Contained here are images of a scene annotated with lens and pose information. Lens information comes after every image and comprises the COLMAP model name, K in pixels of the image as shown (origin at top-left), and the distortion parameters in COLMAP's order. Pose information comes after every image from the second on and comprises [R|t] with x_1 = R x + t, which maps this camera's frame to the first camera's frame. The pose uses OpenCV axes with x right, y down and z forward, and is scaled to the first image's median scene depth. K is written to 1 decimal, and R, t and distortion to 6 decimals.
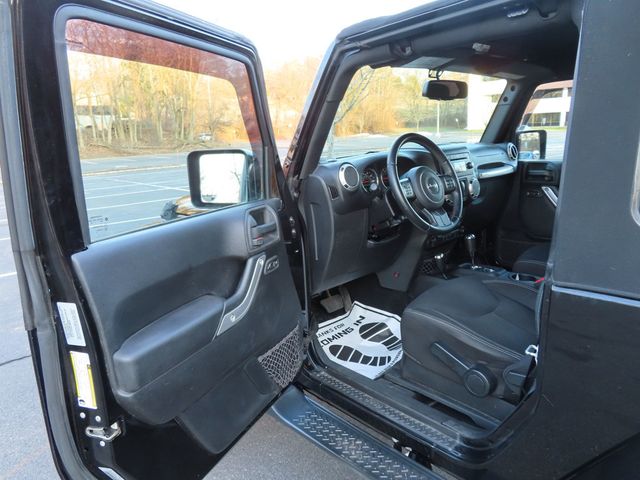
lens RADIAL K [[458.4, 0, 309.3], [0, 458.4, 236.1], [0, 0, 1]] dist [-0.011001, 0.006200]
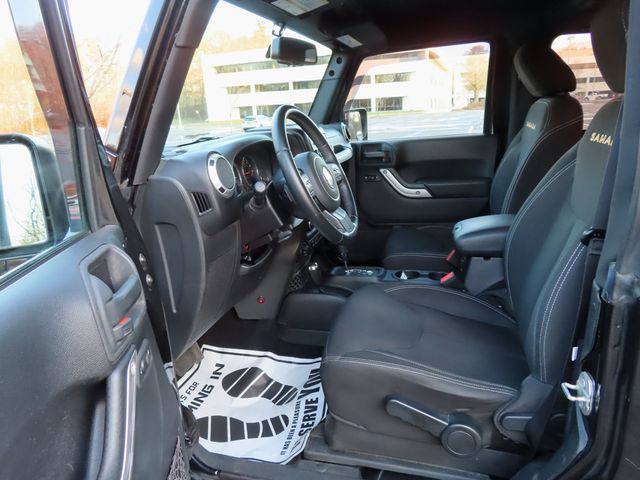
lens RADIAL K [[458.4, 0, 316.0], [0, 458.4, 237.3], [0, 0, 1]] dist [-0.011001, 0.006200]
pose [[0.850083, -0.147330, 0.505622, -0.113383], [0.138399, 0.988824, 0.055442, -0.053651], [-0.508139, 0.022847, 0.860972, 0.350183]]
